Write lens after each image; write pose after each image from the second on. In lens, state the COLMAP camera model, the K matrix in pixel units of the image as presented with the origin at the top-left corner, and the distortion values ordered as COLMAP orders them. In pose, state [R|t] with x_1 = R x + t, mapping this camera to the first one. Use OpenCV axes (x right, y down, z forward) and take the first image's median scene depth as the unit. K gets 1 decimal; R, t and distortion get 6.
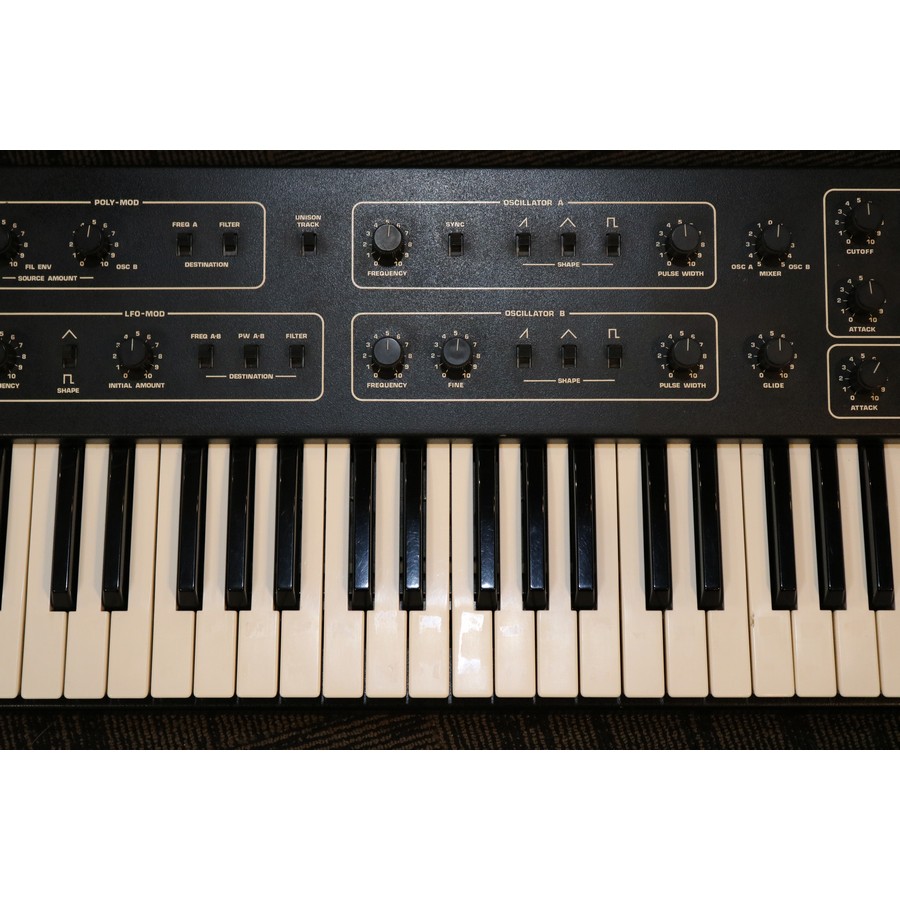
lens RADIAL K [[1718.2, 0, 420.2], [0, 1718.2, 470.8], [0, 0, 1]] dist [-0.014148, 0.148625]
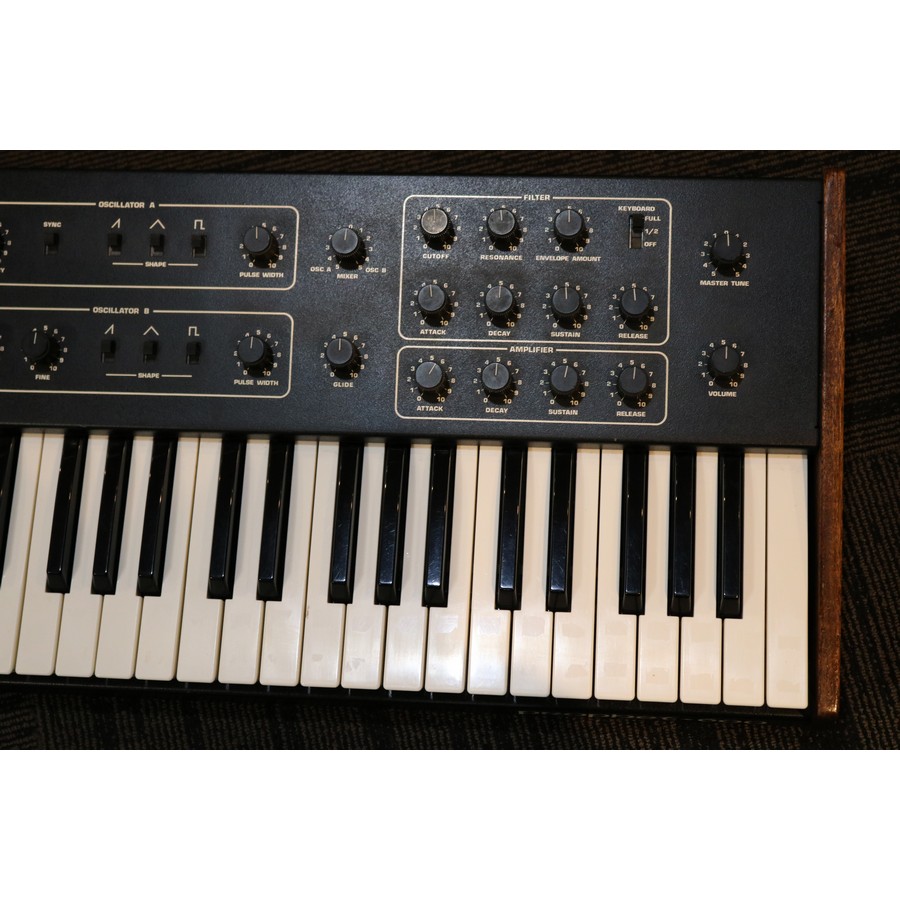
lens RADIAL K [[1684.2, 0, 448.9], [0, 1684.2, 423.1], [0, 0, 1]] dist [0.005567, 0.138449]
pose [[0.993674, 0.026270, -0.109191, 0.086593], [-0.029528, 0.999163, -0.028324, -0.000048], [0.108355, 0.031369, 0.993617, 0.001762]]
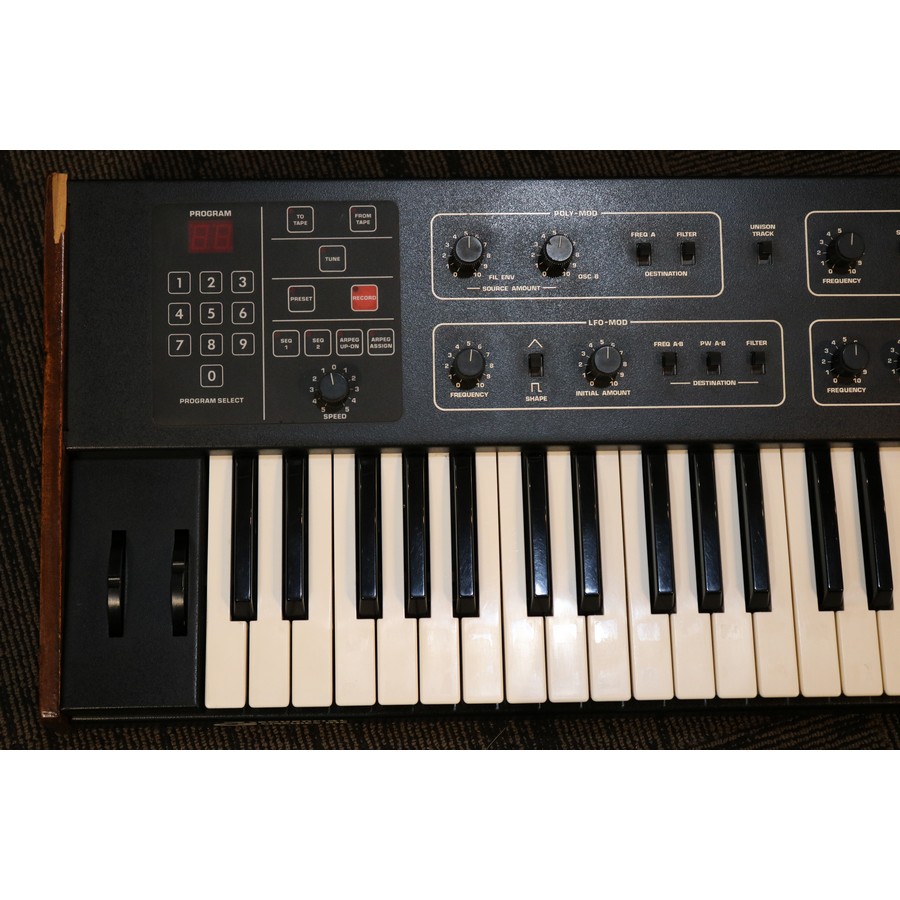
lens RADIAL K [[1697.4, 0, 450.0], [0, 1697.4, 450.0], [0, 0, 1]] dist [0.016243, 0.098388]
pose [[0.999012, -0.012524, 0.042628, -0.295488], [0.013270, 0.999763, -0.017276, 0.000082], [-0.042402, 0.017825, 0.998942, 0.001846]]
